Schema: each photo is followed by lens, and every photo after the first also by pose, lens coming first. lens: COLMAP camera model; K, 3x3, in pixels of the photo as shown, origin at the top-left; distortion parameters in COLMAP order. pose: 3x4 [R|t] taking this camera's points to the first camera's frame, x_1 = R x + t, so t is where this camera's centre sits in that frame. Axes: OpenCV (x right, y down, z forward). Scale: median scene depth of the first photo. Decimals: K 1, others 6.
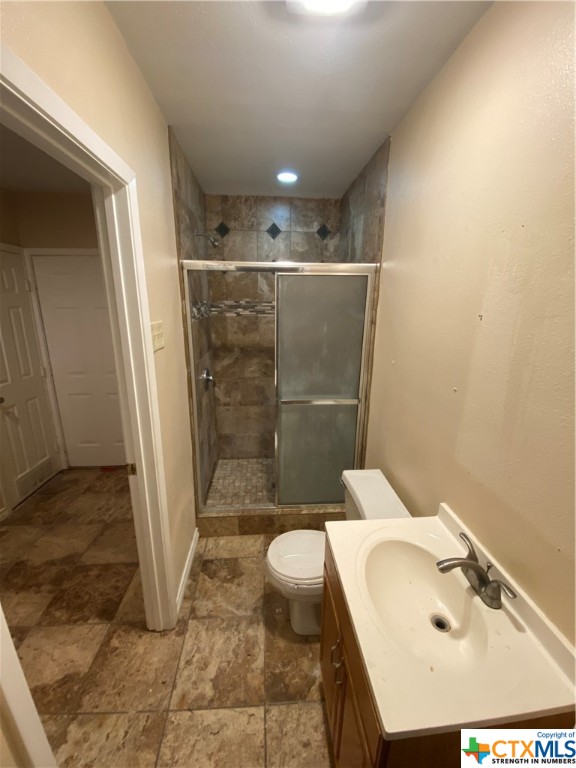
lens RADIAL K [[315.3, 0, 281.3], [0, 315.3, 381.1], [0, 0, 1]] dist [0.040098, -0.029043]
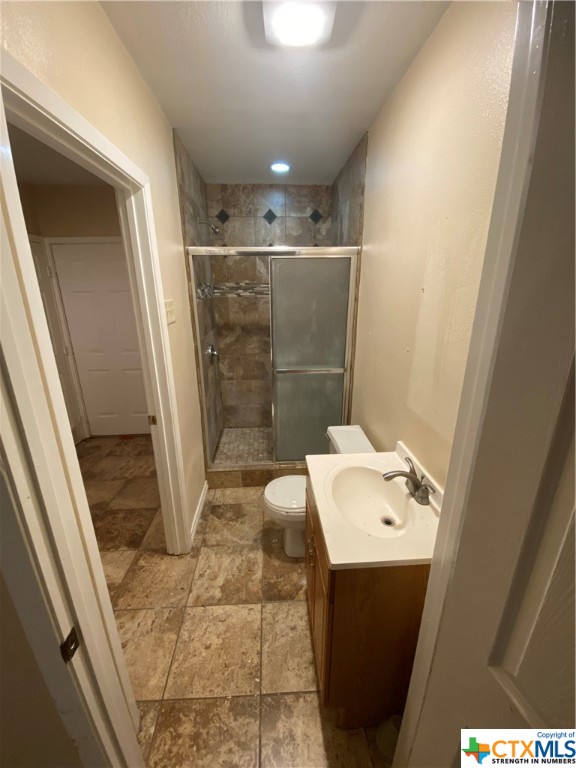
lens RADIAL K [[315.3, 0, 281.3], [0, 315.3, 381.1], [0, 0, 1]] dist [0.040098, -0.029043]
pose [[0.999769, -0.010854, -0.018533, 0.039896], [0.011751, 0.998729, 0.049020, 0.048275], [0.017978, -0.049227, 0.998626, -0.153289]]
